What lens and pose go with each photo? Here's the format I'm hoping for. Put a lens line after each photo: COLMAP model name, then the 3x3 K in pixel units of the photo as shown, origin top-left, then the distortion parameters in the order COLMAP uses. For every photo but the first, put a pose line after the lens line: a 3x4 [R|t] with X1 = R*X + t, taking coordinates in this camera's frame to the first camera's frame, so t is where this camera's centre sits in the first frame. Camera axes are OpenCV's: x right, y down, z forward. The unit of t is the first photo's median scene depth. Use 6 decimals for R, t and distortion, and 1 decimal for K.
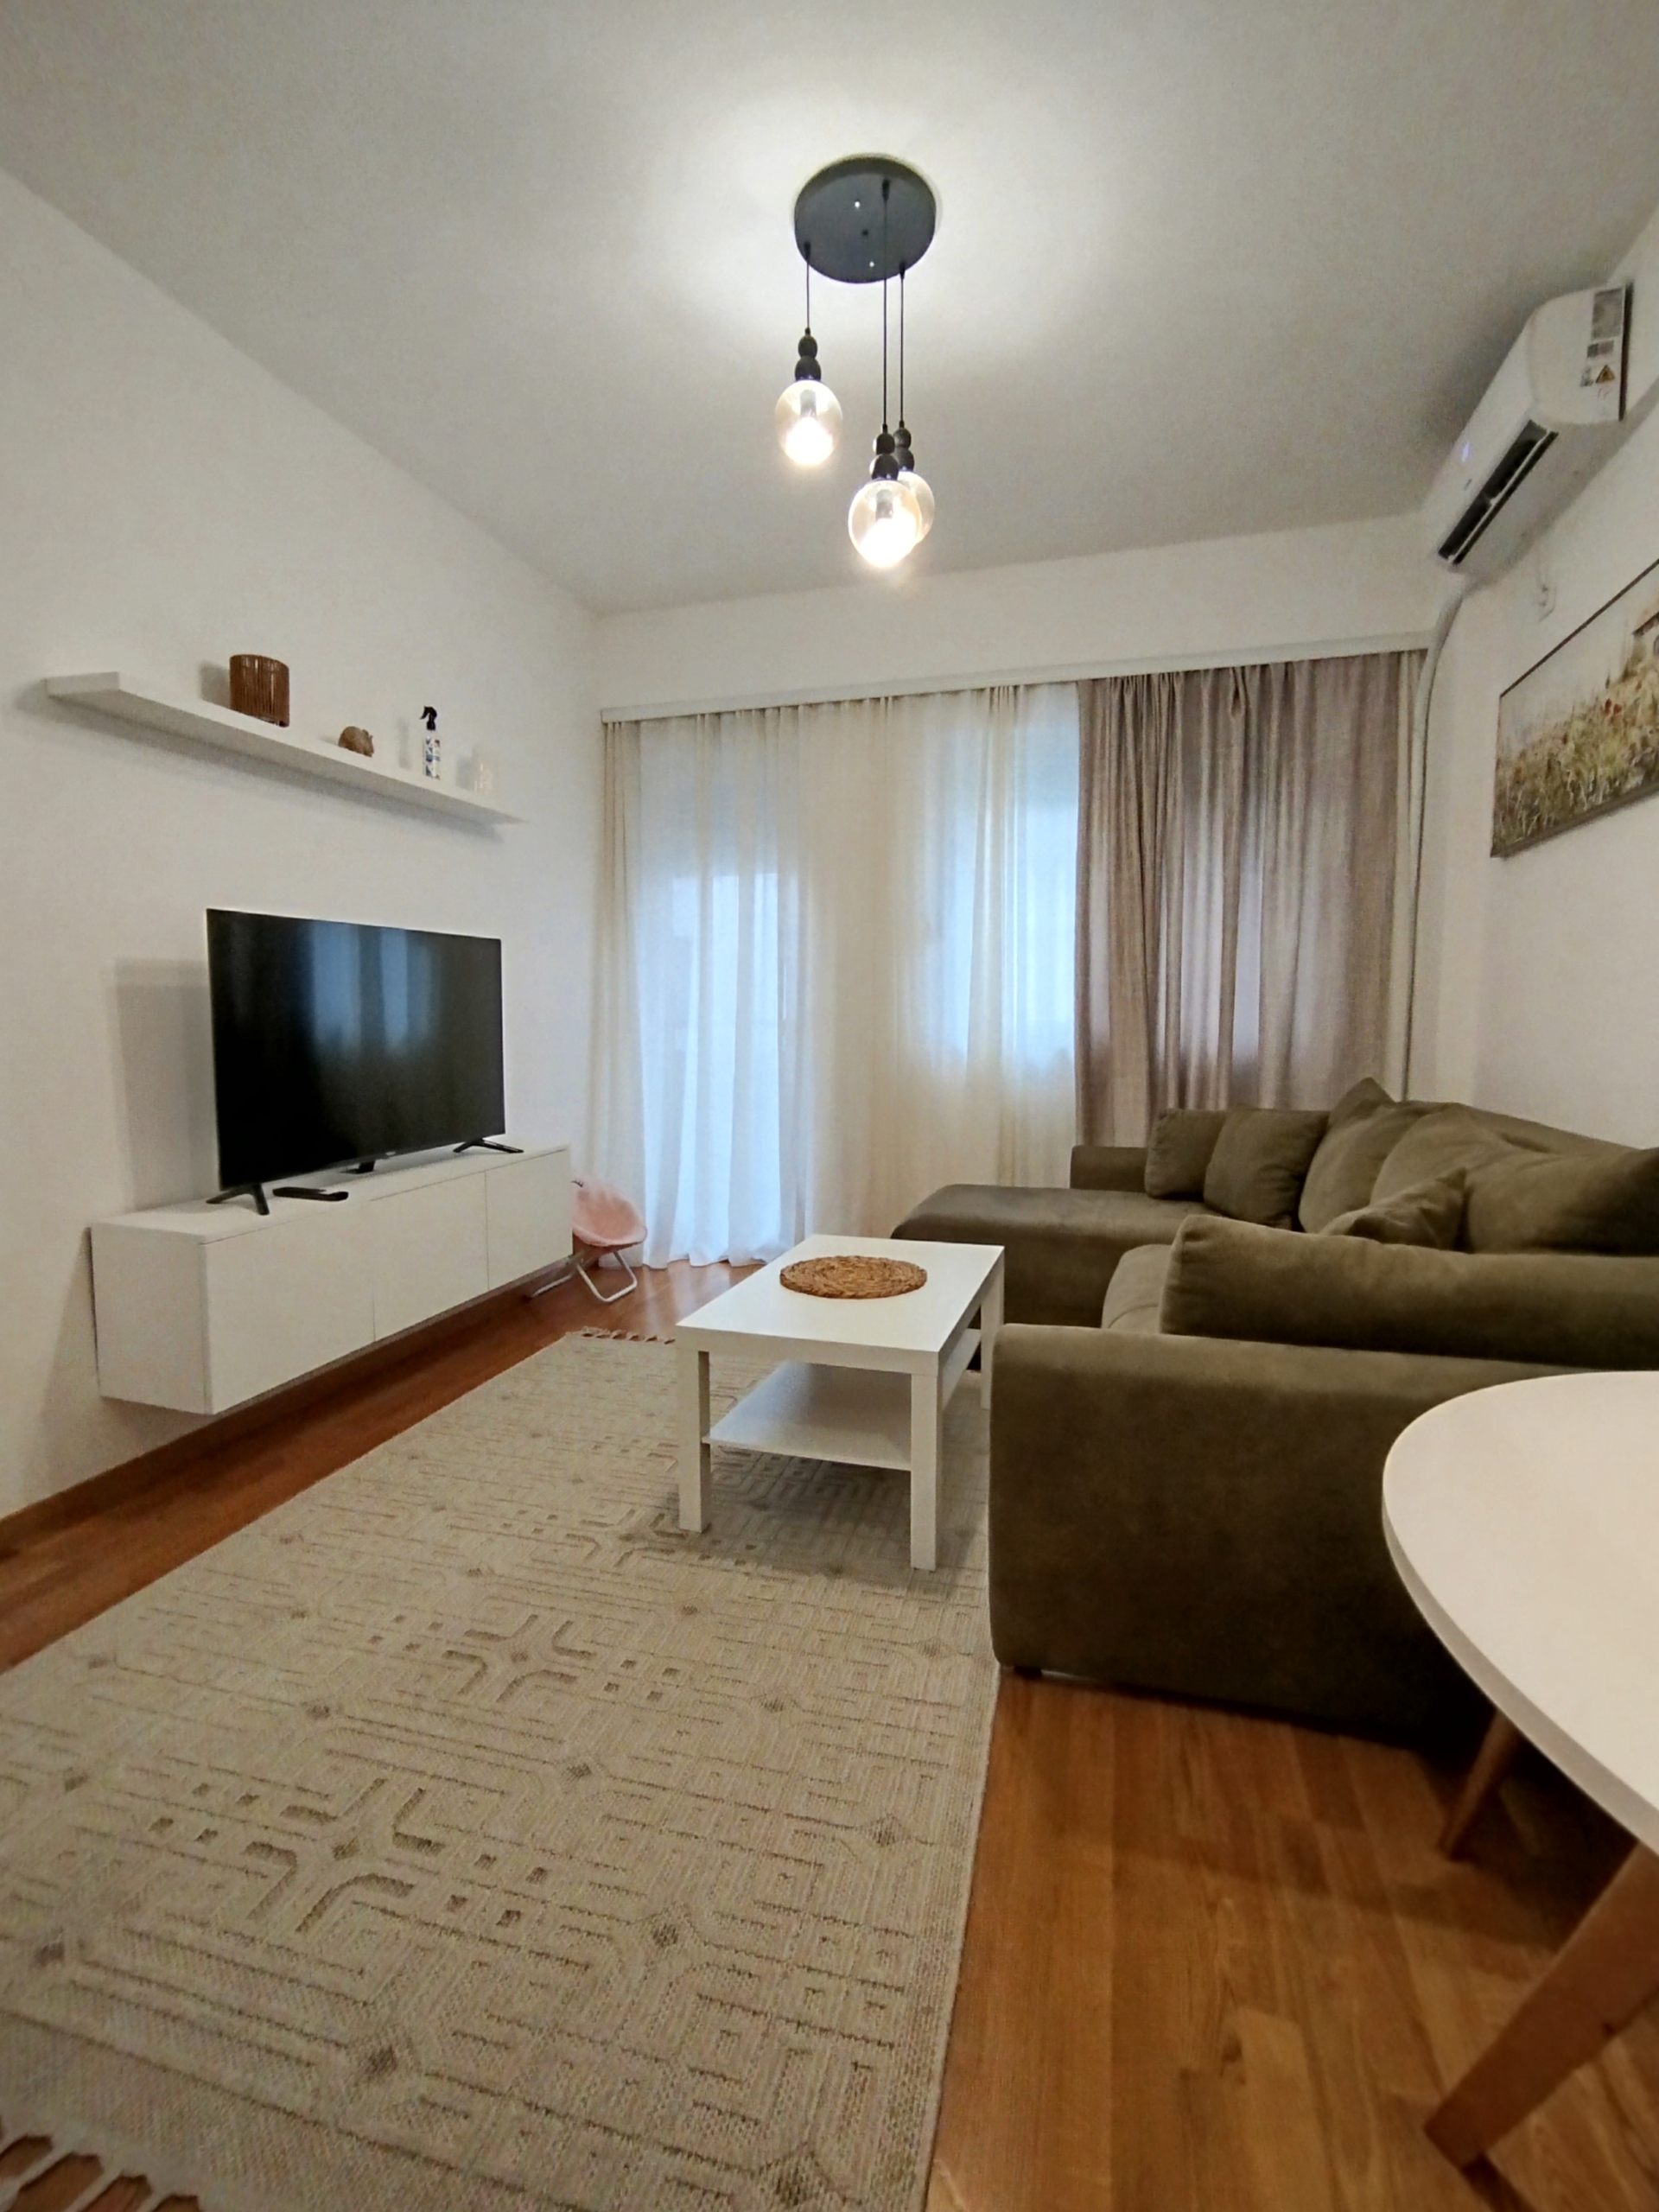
lens RADIAL K [[1011.0, 0, 865.7], [0, 1011.0, 1110.5], [0, 0, 1]] dist [-0.000701, 0.012309]
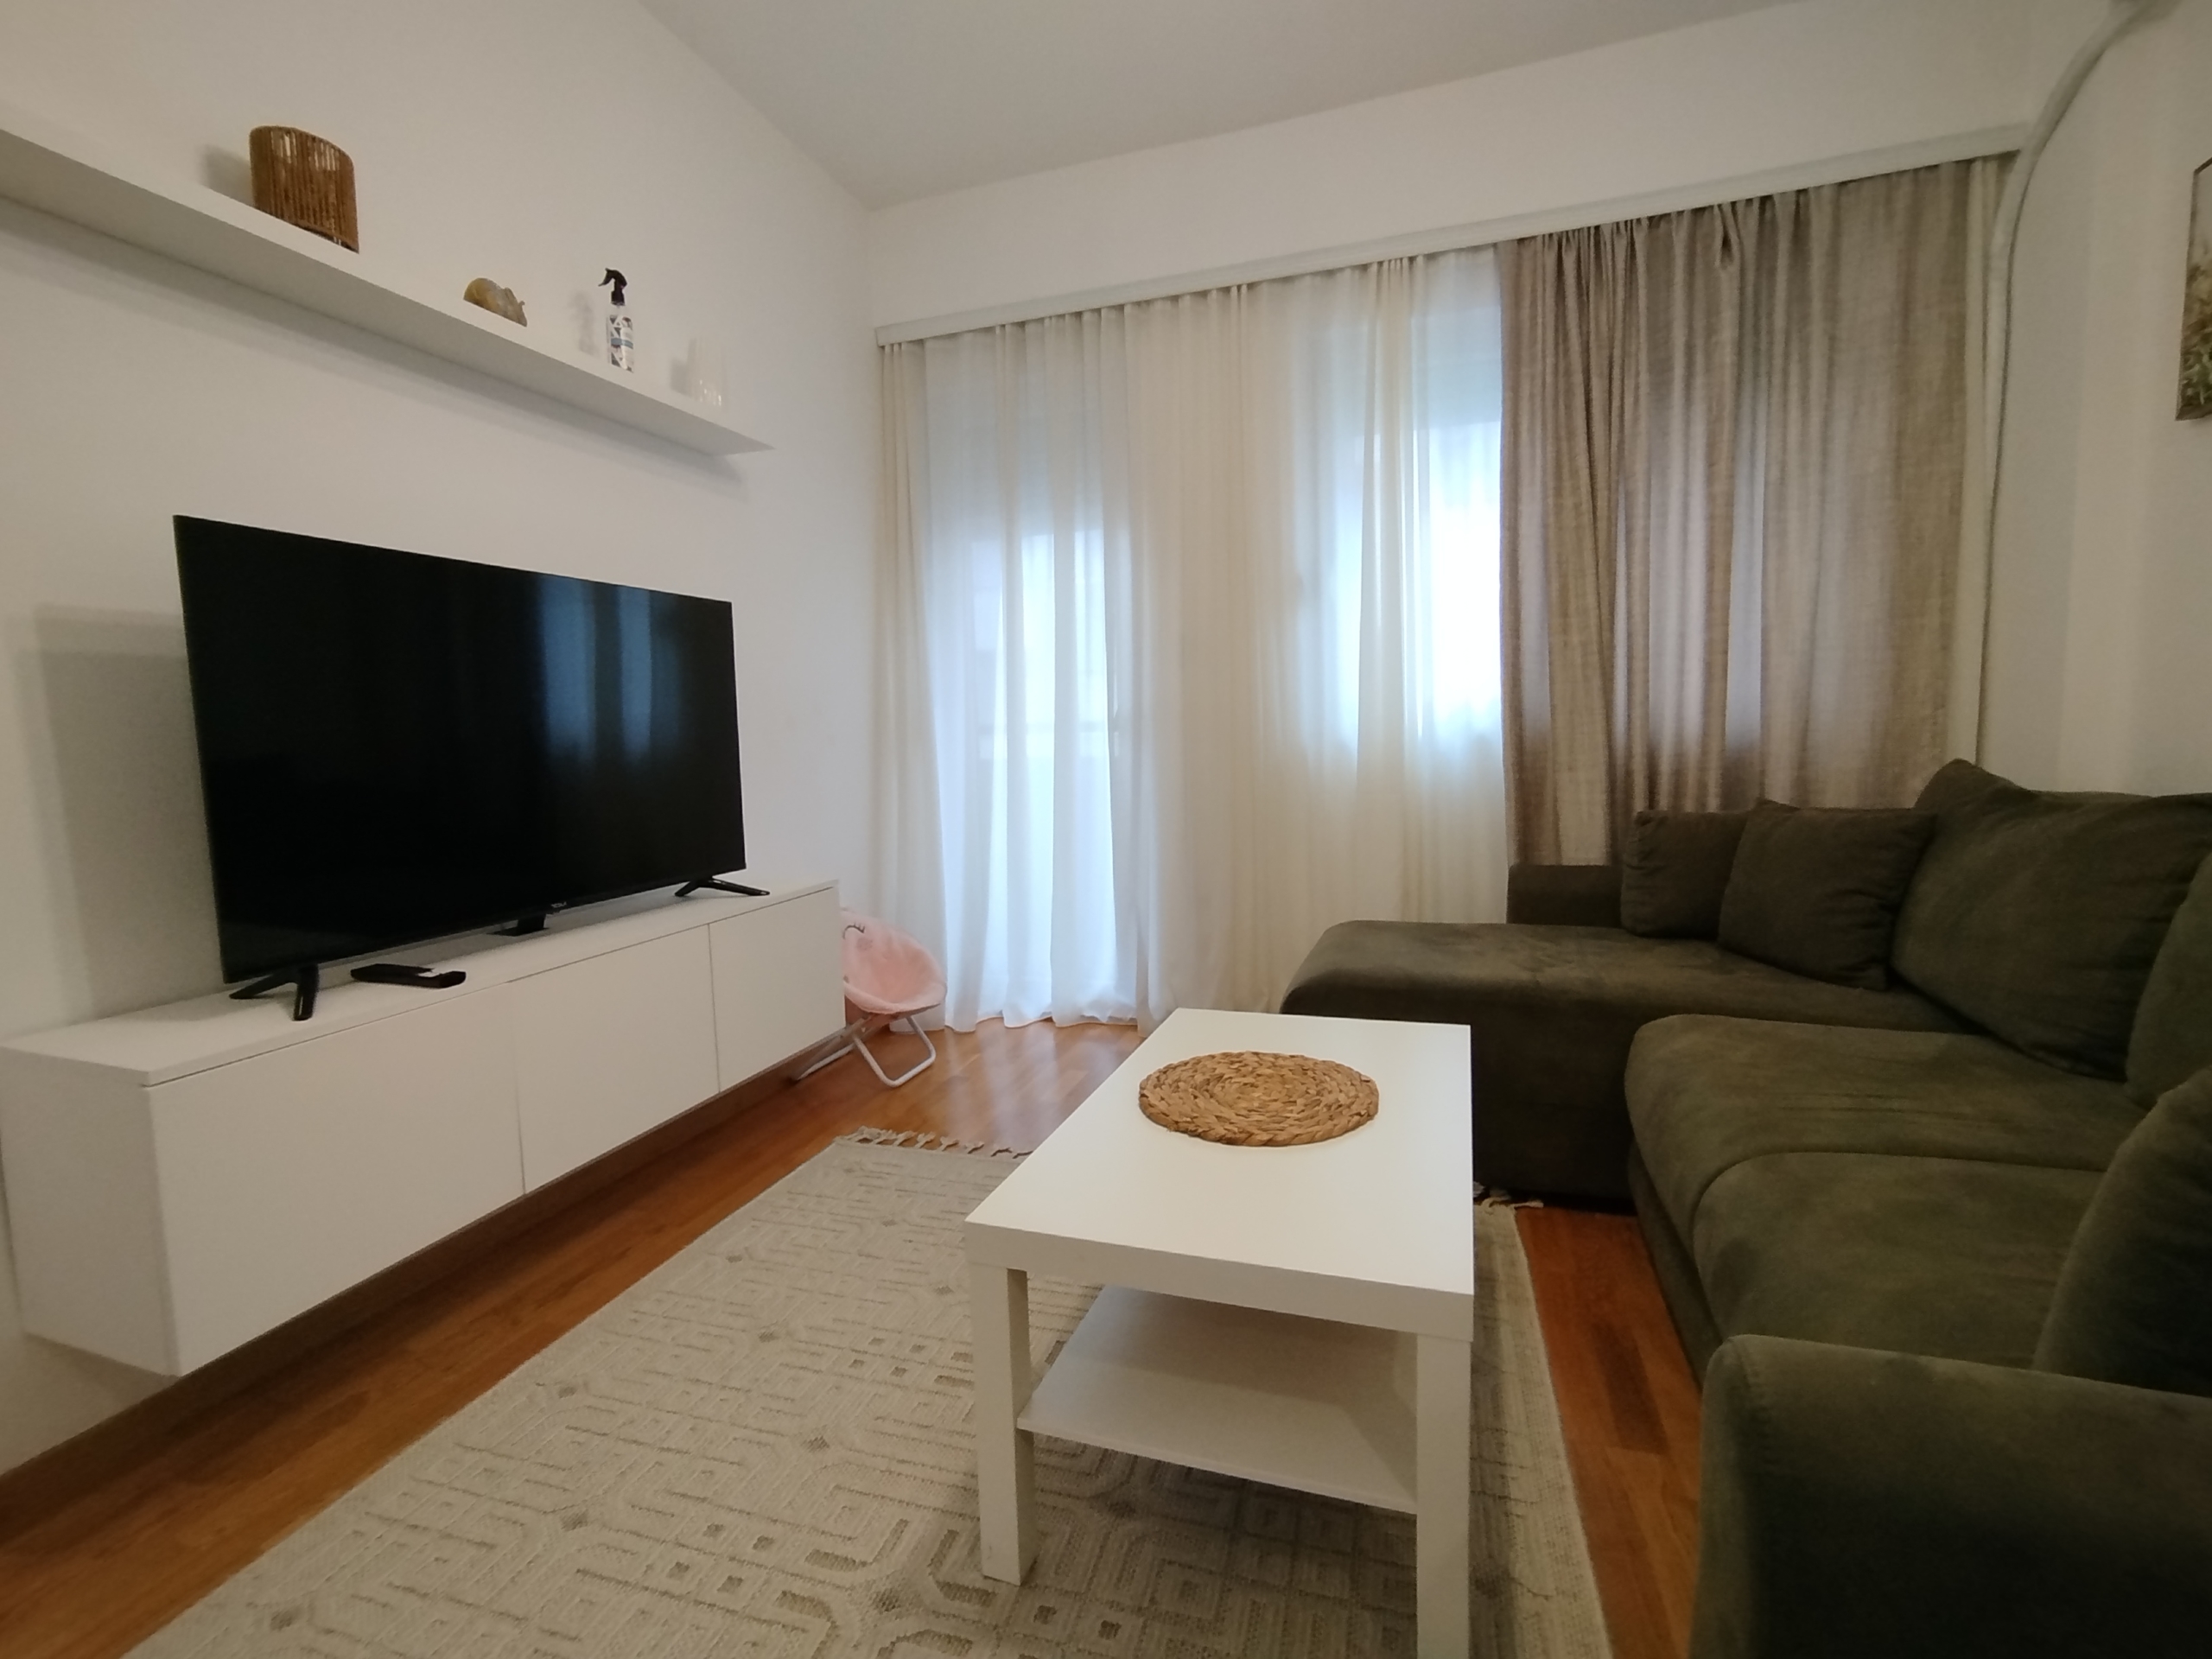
lens RADIAL K [[1011.0, 0, 1119.2], [0, 1011.0, 820.0], [0, 0, 1]] dist [-0.000701, 0.012309]
pose [[0.997674, -0.026006, -0.063003, -0.034327], [0.025621, 0.999648, -0.006912, -0.000453], [0.063161, 0.005282, 0.997989, 0.245611]]
